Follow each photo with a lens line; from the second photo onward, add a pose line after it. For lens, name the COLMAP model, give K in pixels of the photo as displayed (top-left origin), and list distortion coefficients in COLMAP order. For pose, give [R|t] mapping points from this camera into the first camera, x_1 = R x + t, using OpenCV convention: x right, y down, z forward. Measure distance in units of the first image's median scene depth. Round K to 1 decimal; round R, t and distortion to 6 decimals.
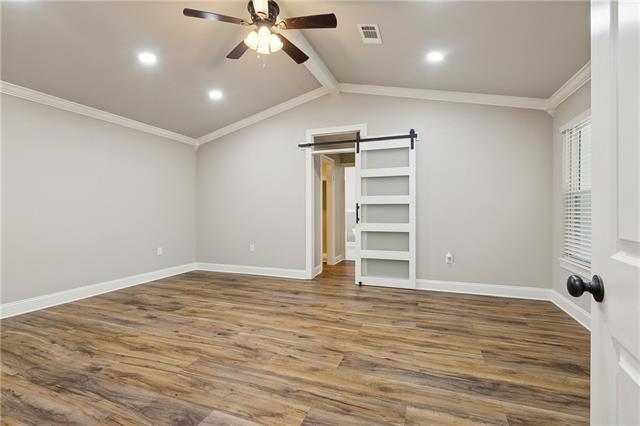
lens RADIAL K [[294.8, 0, 317.7], [0, 294.8, 211.5], [0, 0, 1]] dist [0.002315, -0.001135]
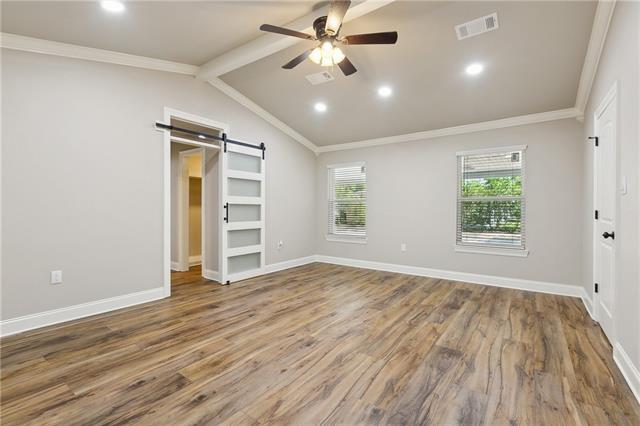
lens RADIAL K [[294.8, 0, 308.0], [0, 294.8, 208.0], [0, 0, 1]] dist [0.002315, -0.001135]
pose [[0.275058, 0.005415, 0.961412, -1.037796], [0.000111, 0.999984, -0.005664, -0.005877], [-0.961427, 0.001665, 0.275053, 0.635912]]
